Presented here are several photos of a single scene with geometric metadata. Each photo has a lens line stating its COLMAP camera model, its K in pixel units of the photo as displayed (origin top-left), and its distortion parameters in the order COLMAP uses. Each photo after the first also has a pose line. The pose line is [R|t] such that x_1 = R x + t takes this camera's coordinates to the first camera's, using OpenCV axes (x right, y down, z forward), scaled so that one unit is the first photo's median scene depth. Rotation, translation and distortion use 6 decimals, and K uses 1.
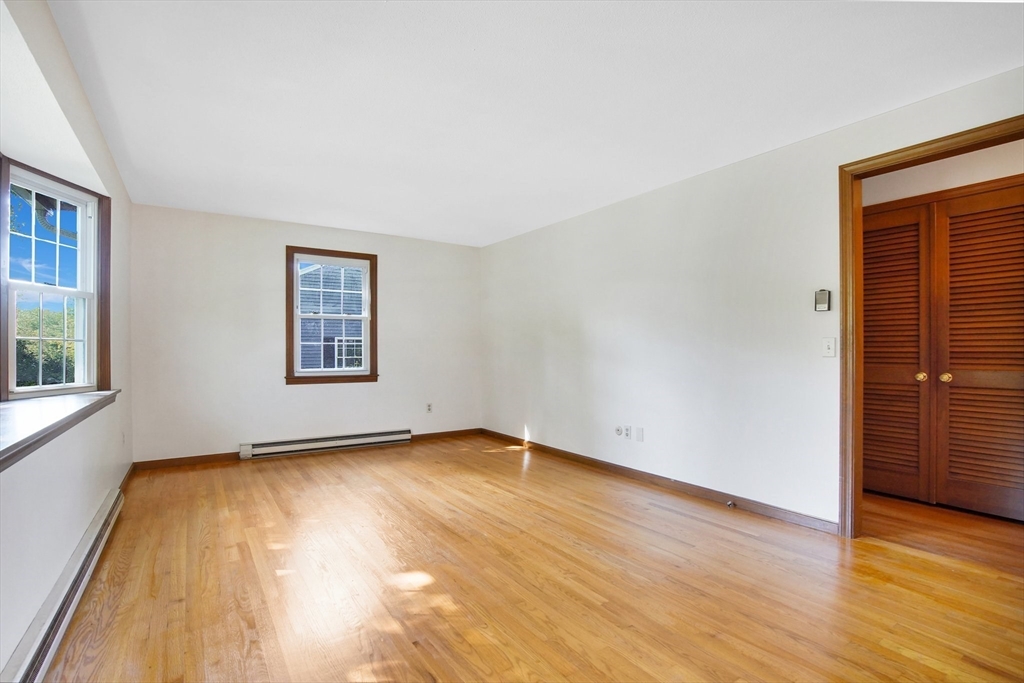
lens RADIAL K [[483.8, 0, 508.0], [0, 483.8, 348.3], [0, 0, 1]] dist [-0.041830, 0.013620]
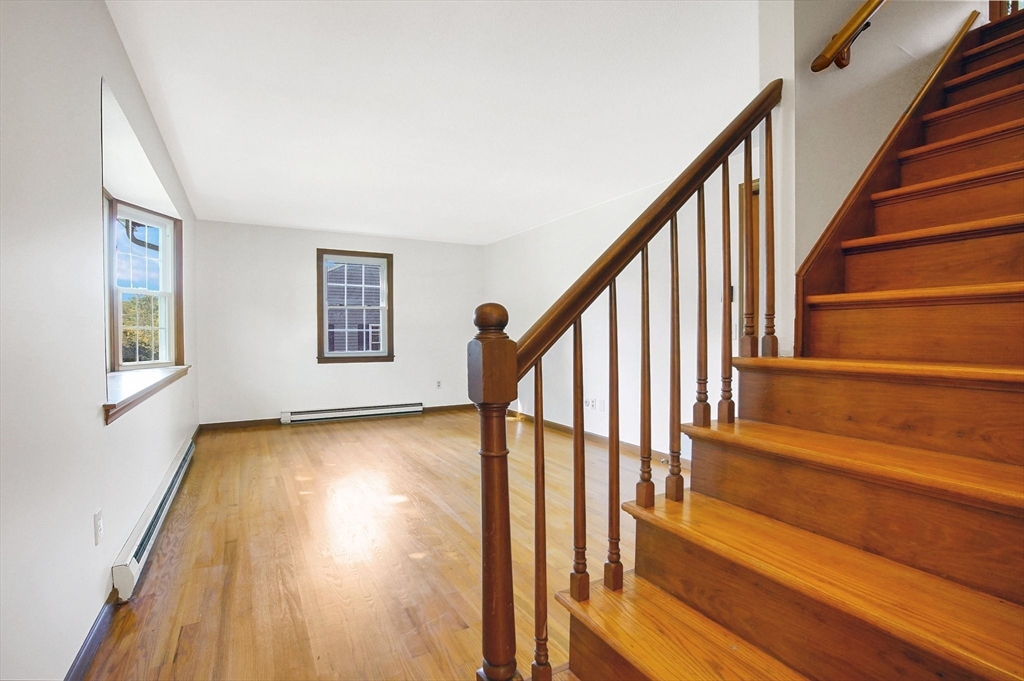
lens RADIAL K [[483.8, 0, 512.0], [0, 483.8, 340.5], [0, 0, 1]] dist [-0.048193, 0.013702]
pose [[0.997134, -0.000993, -0.075649, 0.141370], [0.002168, 0.999878, 0.015453, -0.000518], [0.075624, -0.015573, 0.997015, -0.203662]]
